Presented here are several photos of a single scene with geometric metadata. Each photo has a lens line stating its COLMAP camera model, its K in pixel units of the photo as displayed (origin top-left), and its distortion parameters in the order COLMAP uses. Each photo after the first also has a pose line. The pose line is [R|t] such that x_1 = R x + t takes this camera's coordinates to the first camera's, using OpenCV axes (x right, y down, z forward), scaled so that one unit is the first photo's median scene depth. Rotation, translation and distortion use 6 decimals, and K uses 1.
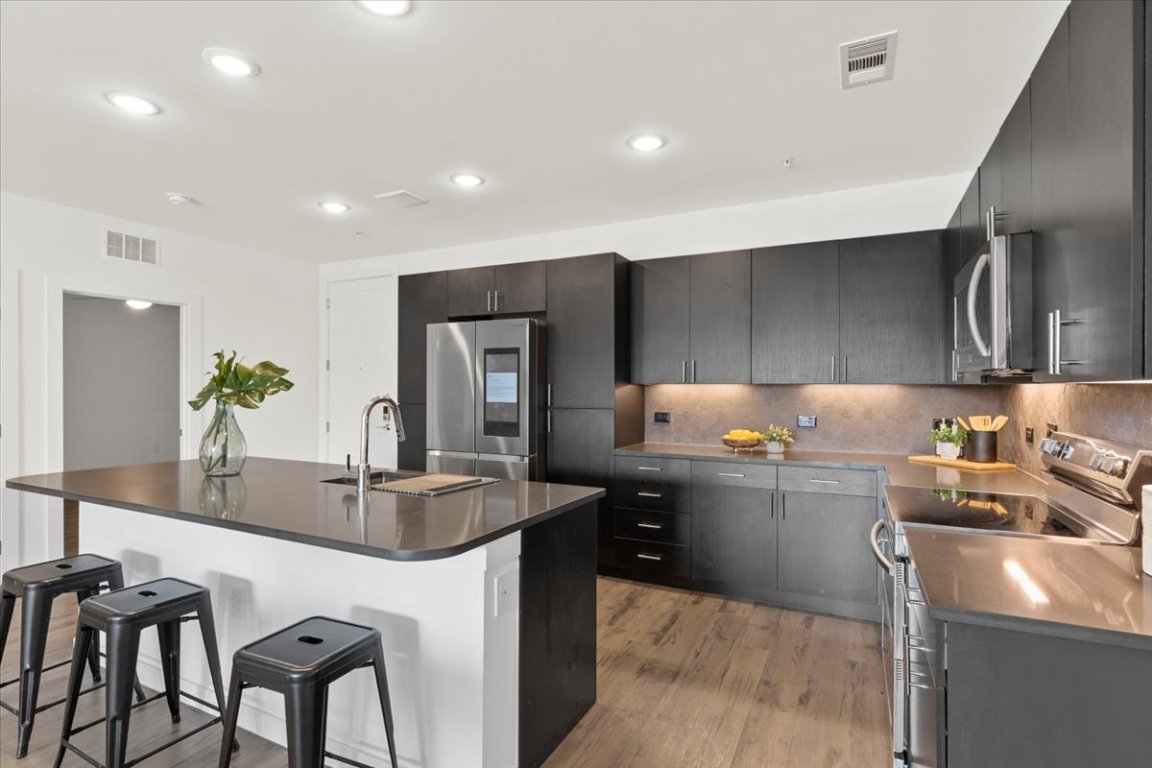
lens RADIAL K [[556.5, 0, 575.2], [0, 556.5, 386.1], [0, 0, 1]] dist [0.002589, 0.000059]
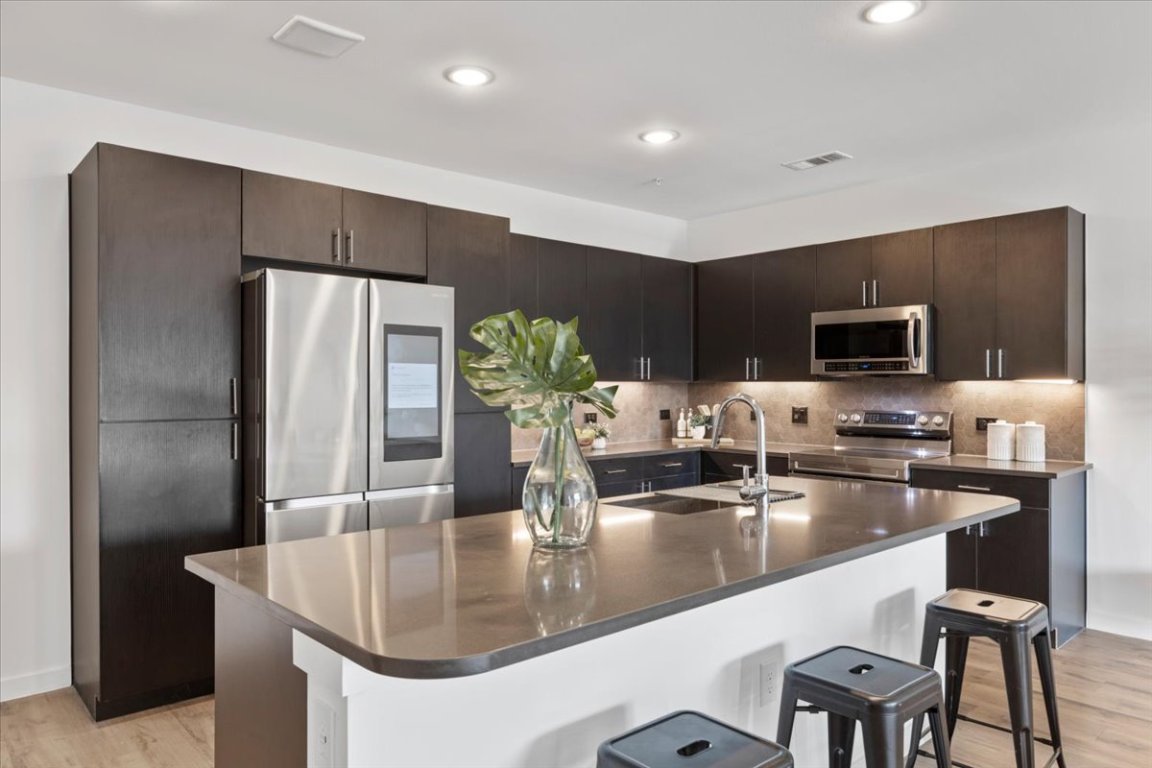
lens RADIAL K [[783.5, 0, 571.1], [0, 783.5, 375.2], [0, 0, 1]] dist [-0.004931, -0.001709]
pose [[0.374623, 0.009670, 0.927127, -0.938636], [-0.000869, 0.999949, -0.010079, -0.000644], [-0.927177, 0.002971, 0.374612, 0.485240]]
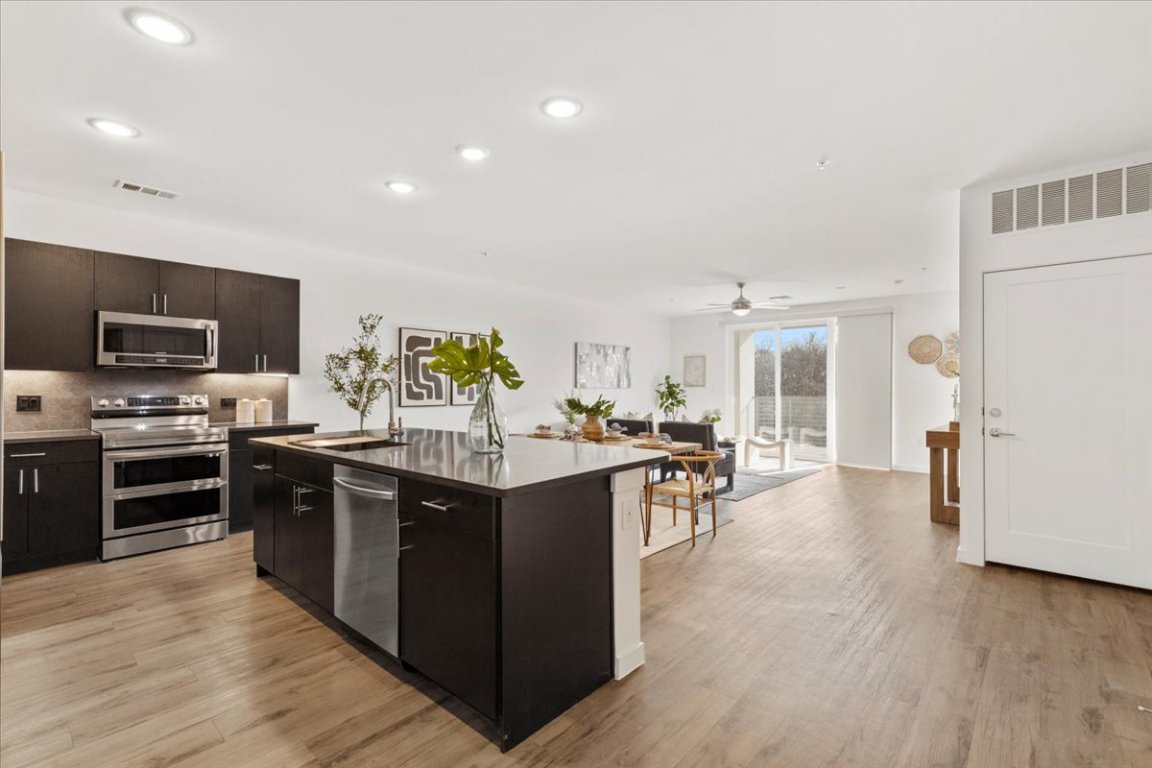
lens RADIAL K [[528.7, 0, 586.8], [0, 528.7, 383.8], [0, 0, 1]] dist [0.003125, 0.000811]
pose [[-0.968038, 0.000252, 0.250804, -0.731161], [-0.001716, 0.999969, -0.007627, 0.025662], [-0.250798, -0.007814, -0.968008, 1.322079]]
